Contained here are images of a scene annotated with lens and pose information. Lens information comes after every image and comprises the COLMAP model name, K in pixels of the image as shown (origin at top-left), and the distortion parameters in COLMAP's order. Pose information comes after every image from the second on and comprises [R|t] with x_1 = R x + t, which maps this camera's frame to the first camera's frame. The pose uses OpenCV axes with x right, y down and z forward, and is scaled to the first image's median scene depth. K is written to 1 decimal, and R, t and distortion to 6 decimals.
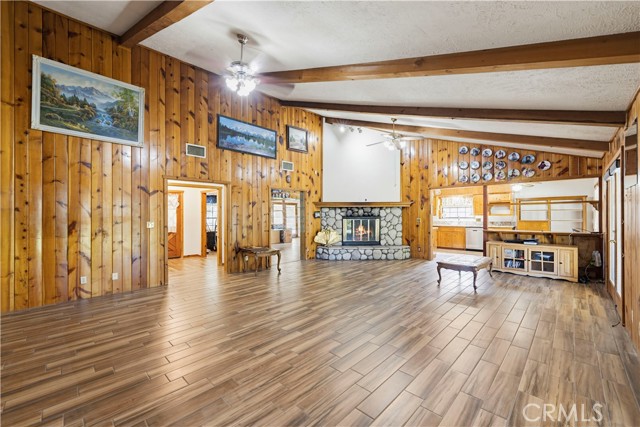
lens RADIAL K [[260.8, 0, 319.8], [0, 260.8, 215.1], [0, 0, 1]] dist [0.001868, -0.000419]
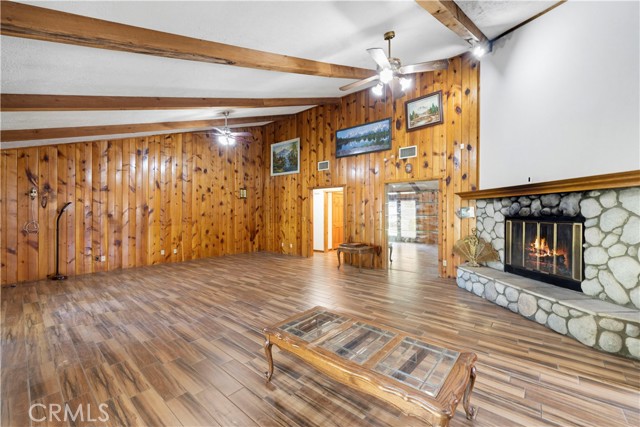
lens RADIAL K [[260.8, 0, 317.2], [0, 260.8, 212.3], [0, 0, 1]] dist [0.001868, -0.000419]
pose [[0.051023, -0.001691, -0.998696, 0.659398], [0.000392, 0.999999, -0.001673, -0.000469], [0.998697, -0.000307, 0.051024, 0.668975]]
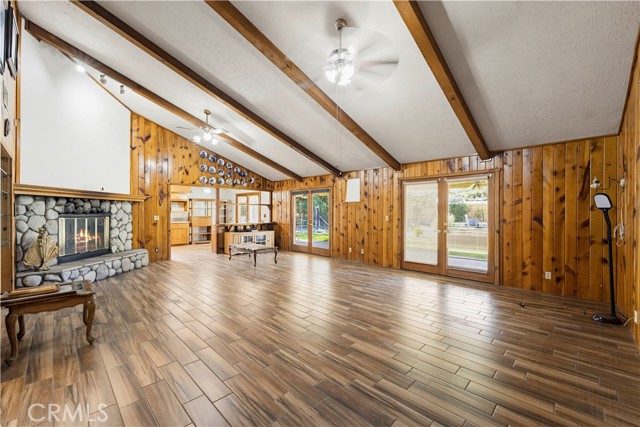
lens RADIAL K [[260.8, 0, 321.2], [0, 260.8, 212.2], [0, 0, 1]] dist [0.001868, -0.000419]
pose [[0.001826, 0.004713, 0.999987, -0.545705], [-0.002156, 0.999987, -0.004709, 0.004626], [-0.999996, -0.002148, 0.001836, 0.468447]]
